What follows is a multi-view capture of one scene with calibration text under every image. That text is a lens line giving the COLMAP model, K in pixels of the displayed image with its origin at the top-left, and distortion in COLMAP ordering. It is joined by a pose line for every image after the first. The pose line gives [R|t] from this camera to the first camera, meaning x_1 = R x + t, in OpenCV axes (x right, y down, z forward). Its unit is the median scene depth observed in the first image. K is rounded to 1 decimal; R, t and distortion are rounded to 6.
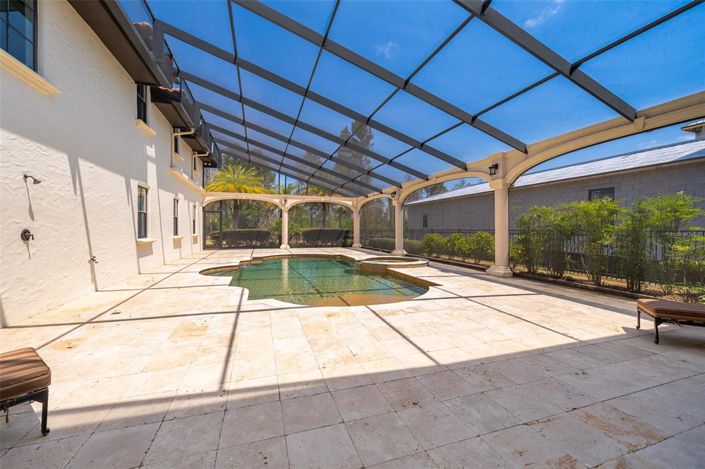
lens RADIAL K [[281.6, 0, 360.2], [0, 281.6, 230.7], [0, 0, 1]] dist [-0.001264, 0.000057]
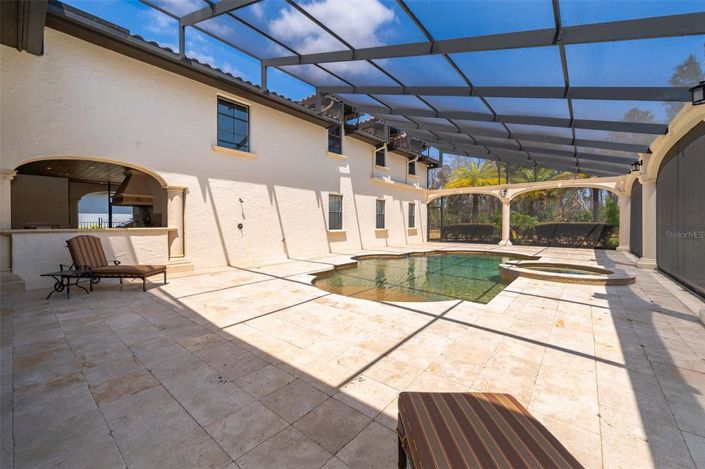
lens RADIAL K [[288.7, 0, 356.2], [0, 288.7, 227.5], [0, 0, 1]] dist [-0.003118, -0.000057]
pose [[0.521945, 0.010990, -0.852908, 0.570661], [-0.003687, 0.999937, 0.010628, -0.000272], [0.852971, -0.002402, 0.521953, 0.278856]]
